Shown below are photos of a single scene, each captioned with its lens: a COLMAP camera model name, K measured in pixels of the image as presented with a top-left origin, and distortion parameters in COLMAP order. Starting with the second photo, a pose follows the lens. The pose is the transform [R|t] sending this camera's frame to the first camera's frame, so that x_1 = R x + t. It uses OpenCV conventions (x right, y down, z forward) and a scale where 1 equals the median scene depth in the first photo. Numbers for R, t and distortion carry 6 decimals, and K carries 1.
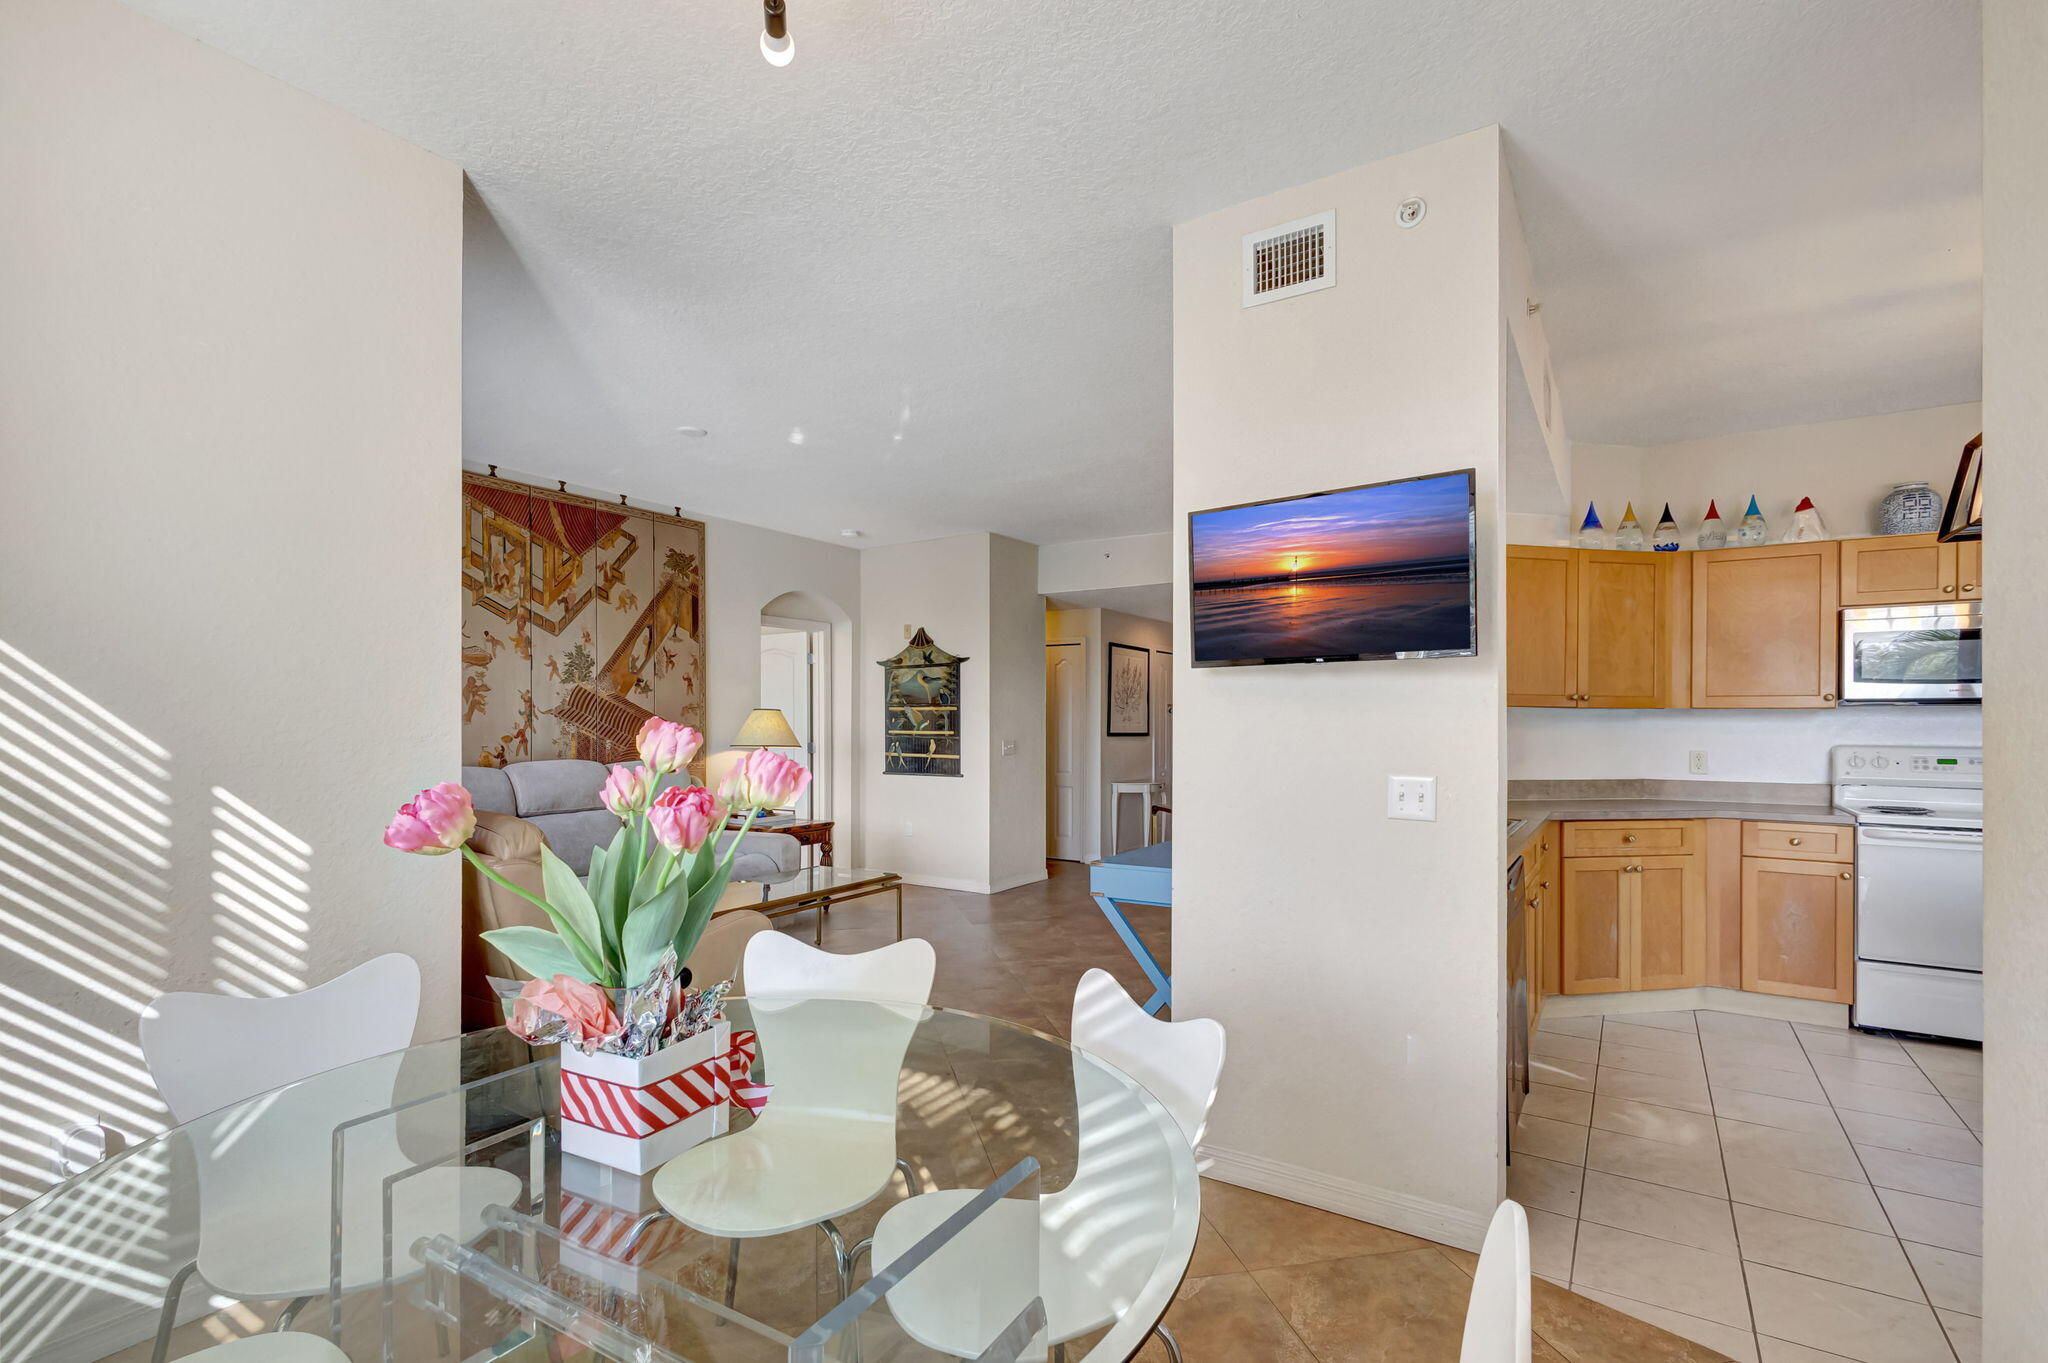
lens RADIAL K [[953.4, 0, 1013.9], [0, 953.4, 725.5], [0, 0, 1]] dist [0.005296, 0.000933]
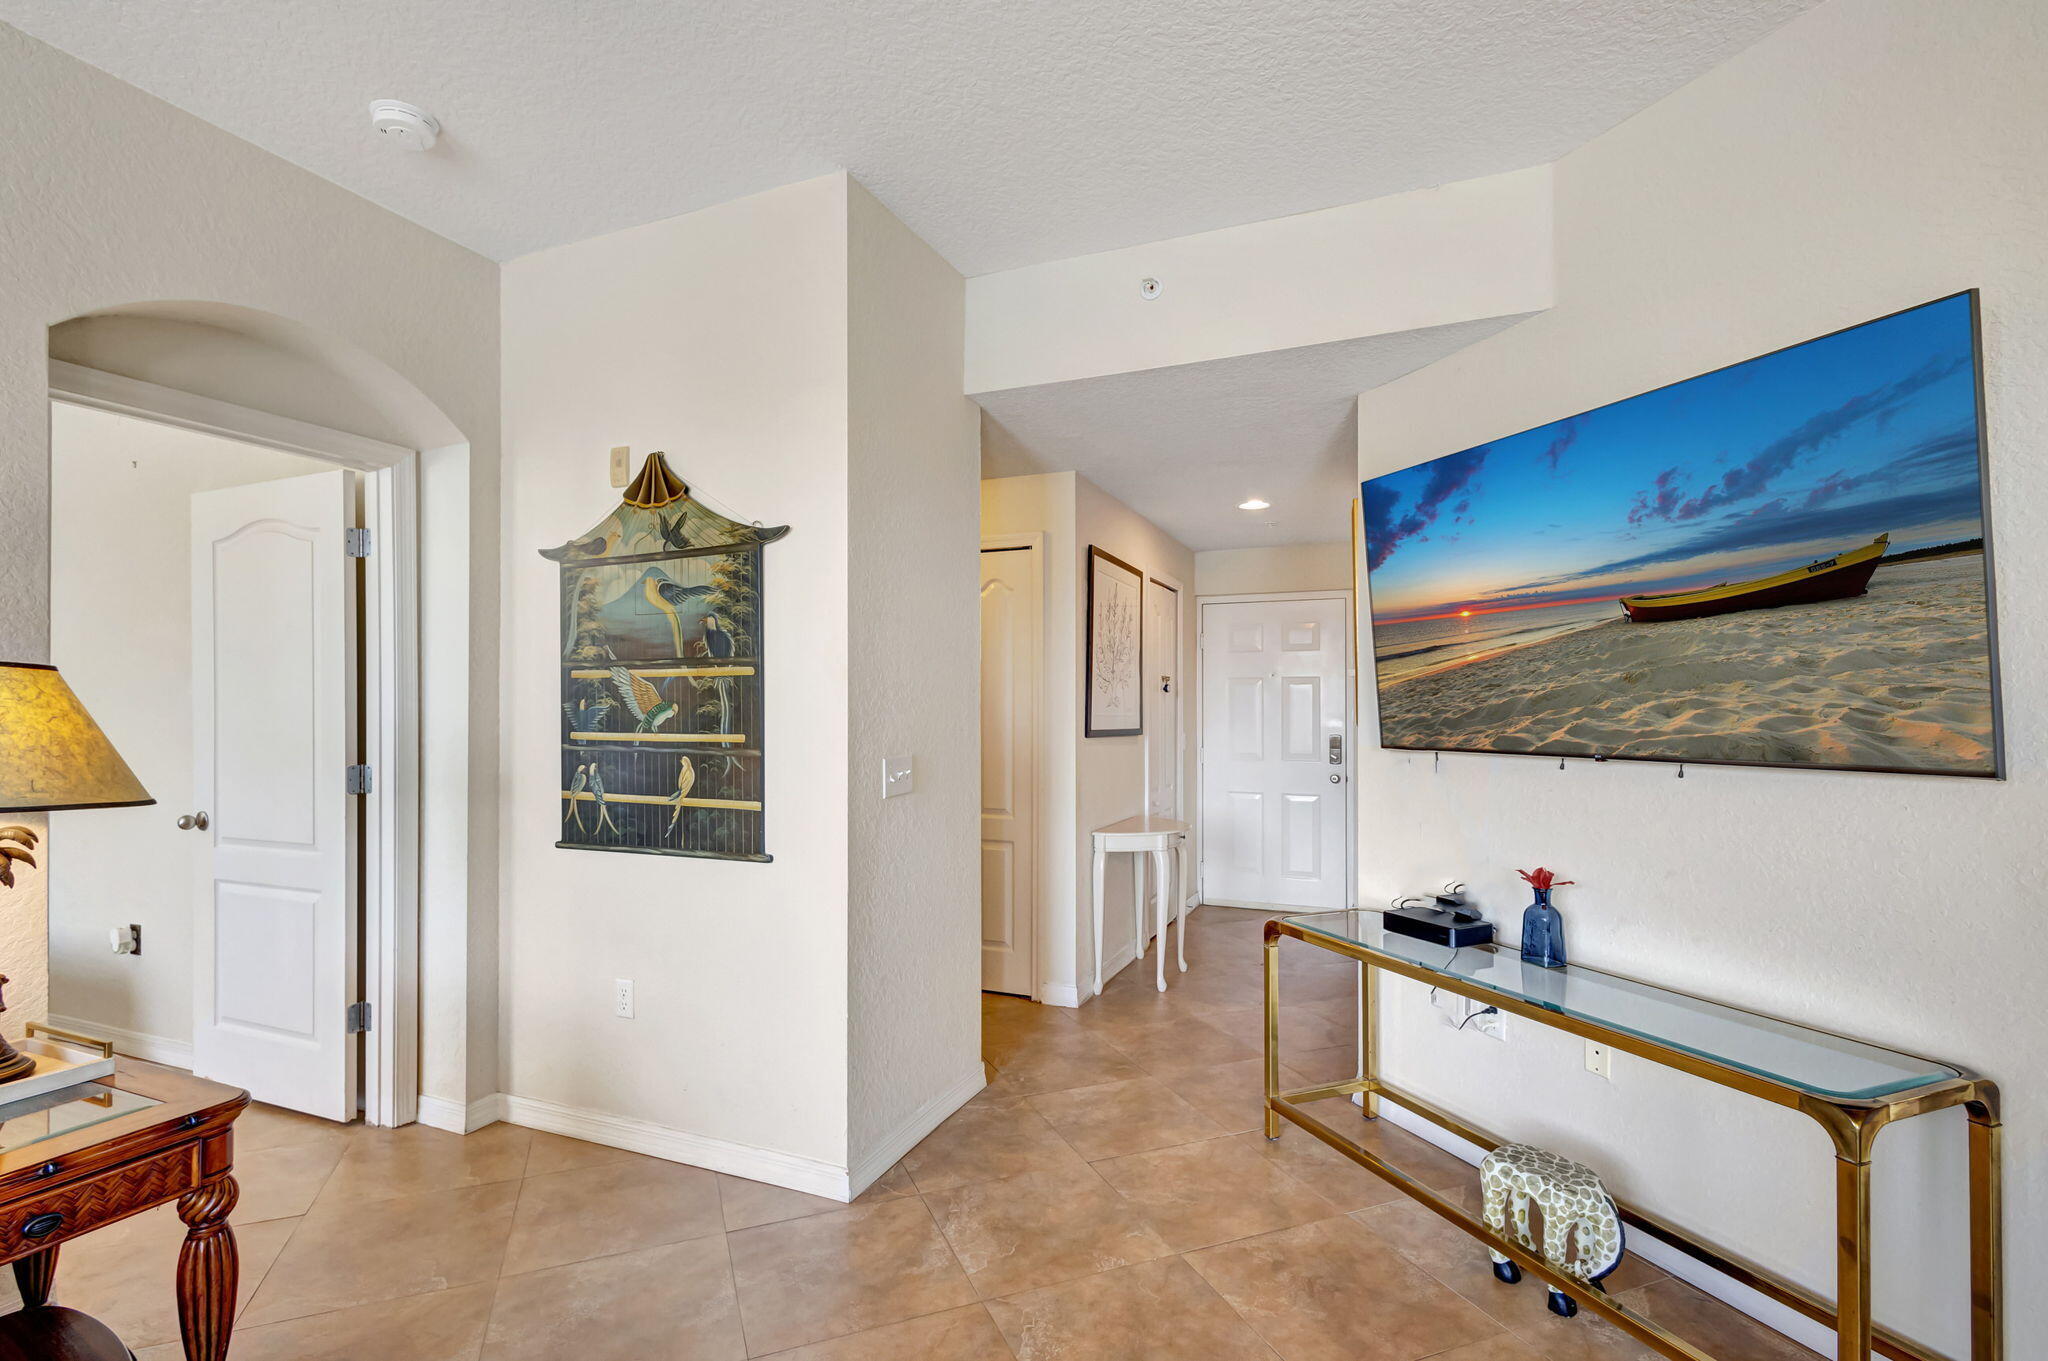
lens RADIAL K [[953.4, 0, 1024.5], [0, 953.4, 716.5], [0, 0, 1]] dist [0.005296, 0.000933]
pose [[0.983609, -0.004071, 0.180266, -0.024038], [0.003581, 0.999989, 0.003039, -0.001387], [-0.180277, -0.002343, 0.983613, 0.611345]]
